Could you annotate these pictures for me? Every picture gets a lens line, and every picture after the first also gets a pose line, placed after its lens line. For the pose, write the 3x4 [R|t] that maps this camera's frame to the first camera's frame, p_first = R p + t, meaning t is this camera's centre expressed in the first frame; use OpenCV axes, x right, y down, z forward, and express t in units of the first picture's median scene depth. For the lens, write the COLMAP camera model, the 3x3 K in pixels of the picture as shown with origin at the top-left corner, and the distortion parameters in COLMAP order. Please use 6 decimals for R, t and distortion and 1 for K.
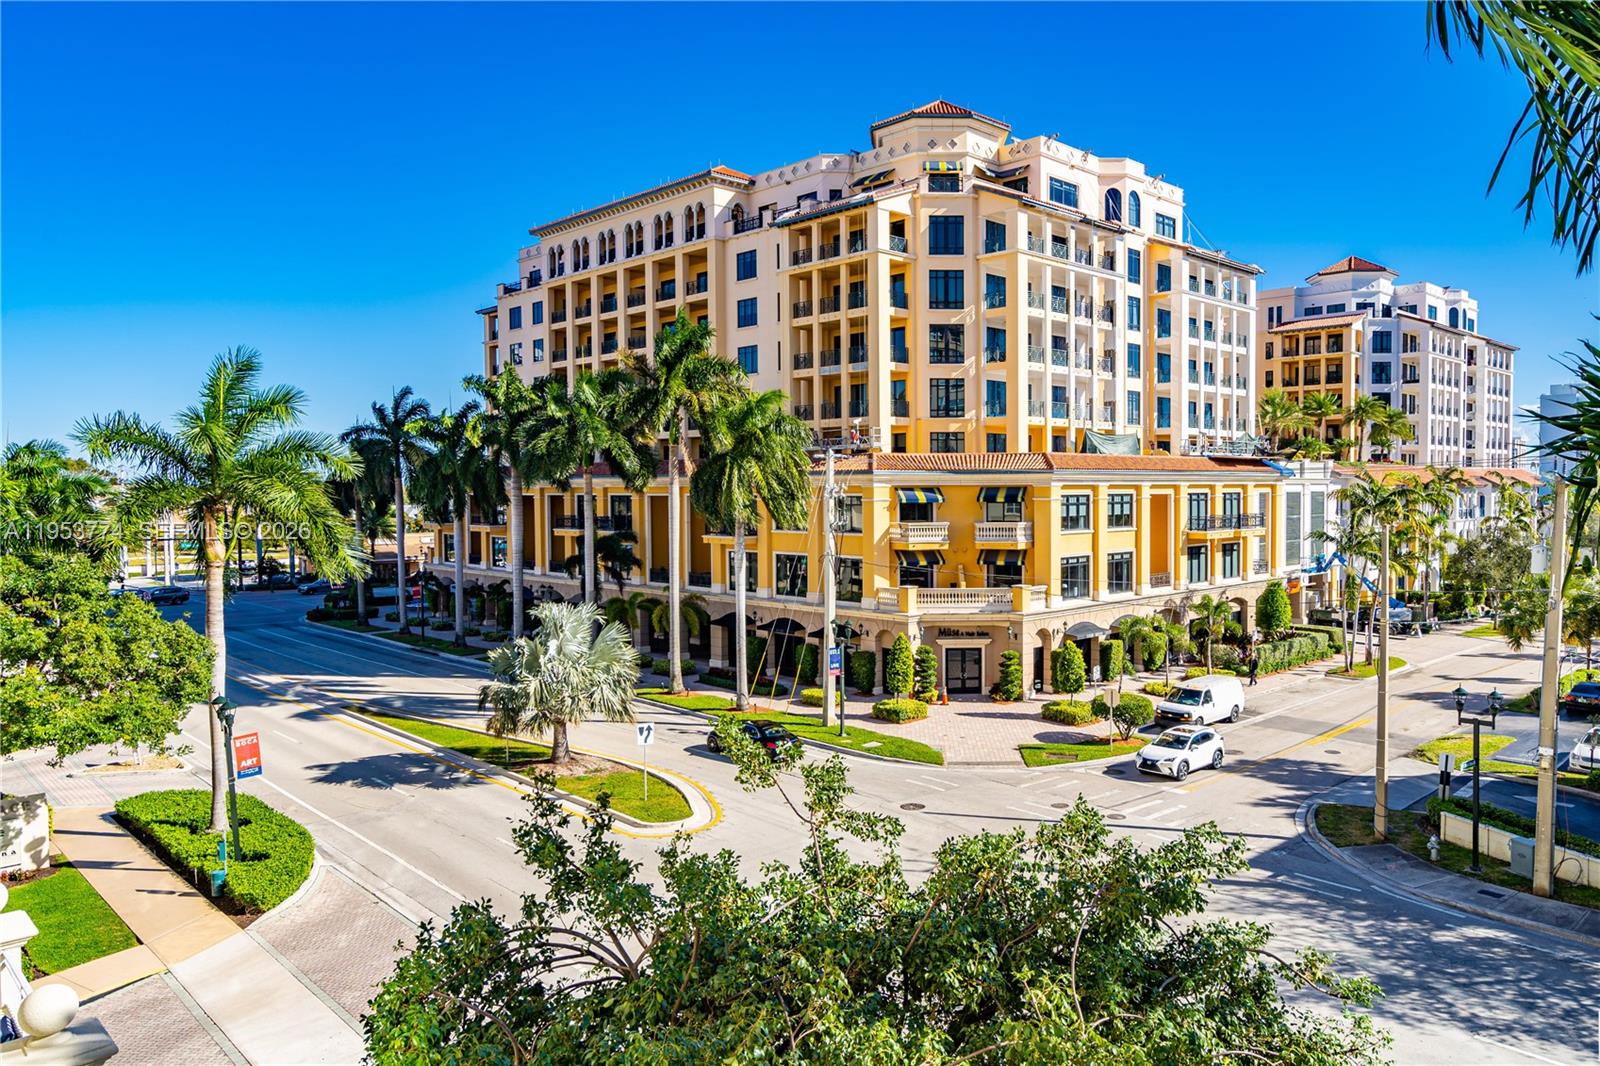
lens RADIAL K [[1066.8, 0, 897.2], [0, 1066.8, 530.2], [0, 0, 1]] dist [0.018131, 0.001484]
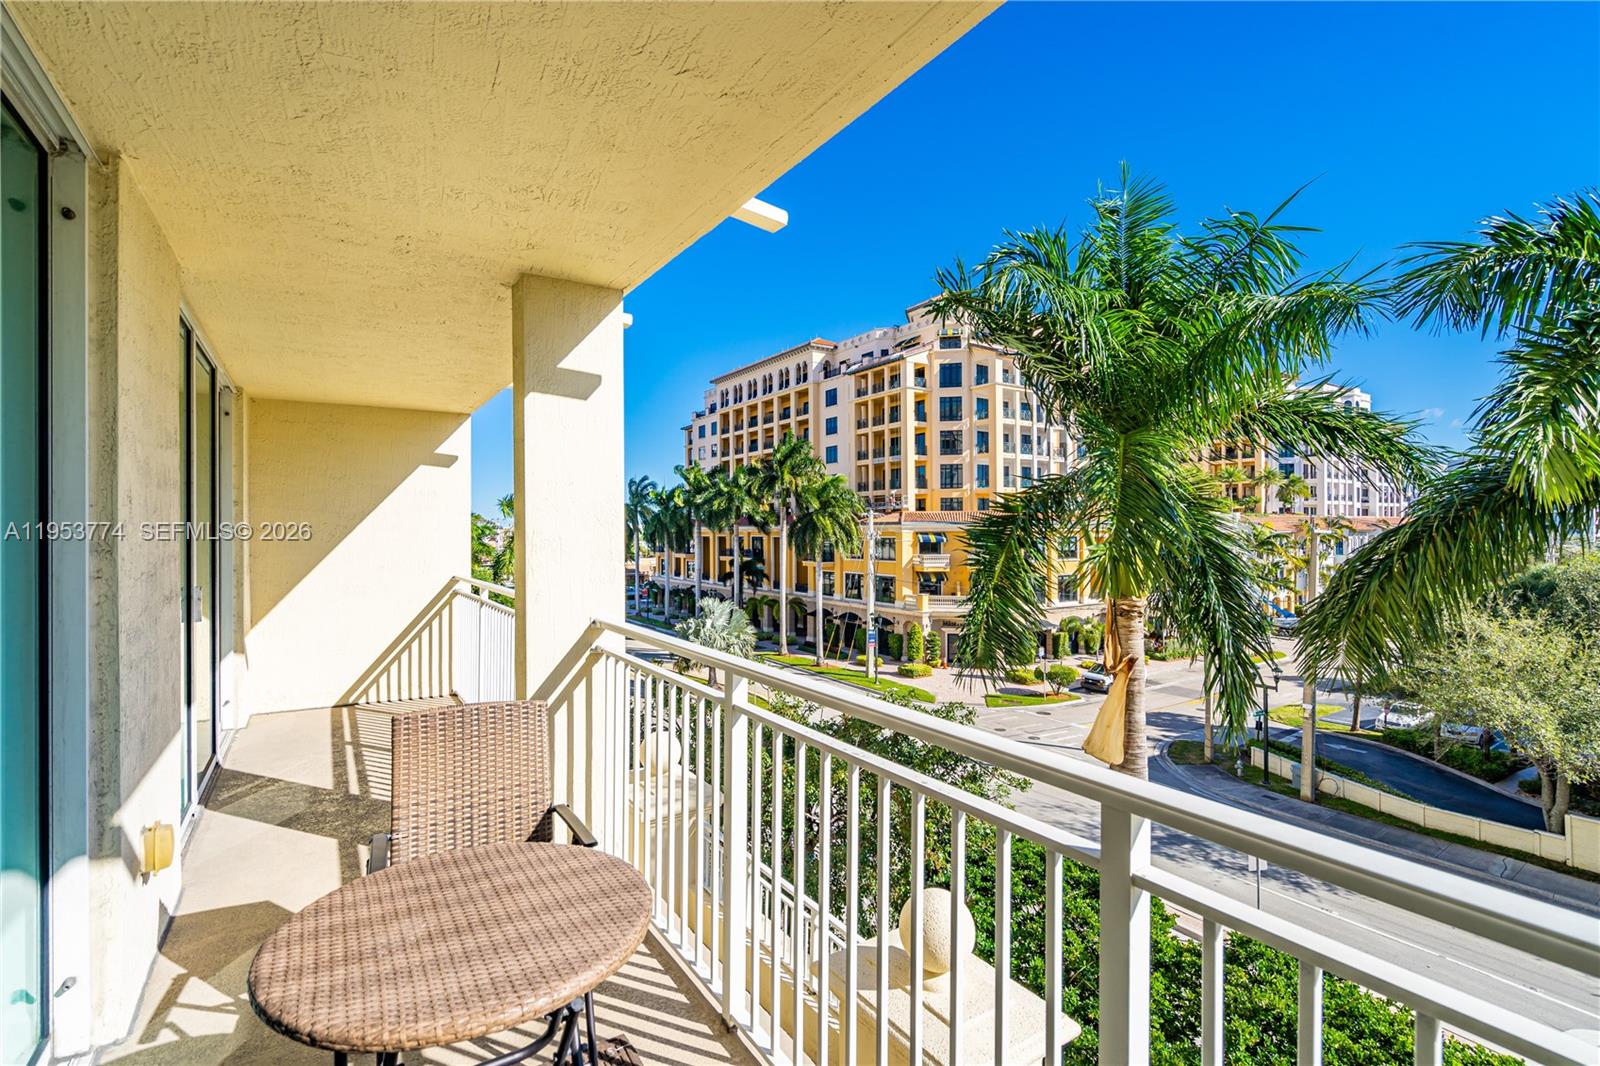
lens RADIAL K [[748.3, 0, 800.0], [0, 748.3, 533.0], [0, 0, 1]] dist [-0.000193, -0.000012]
pose [[0.971857, 0.001017, -0.235569, 0.090288], [-0.008907, 0.999434, -0.032431, -0.001213], [0.235402, 0.033617, 0.971316, -0.134854]]
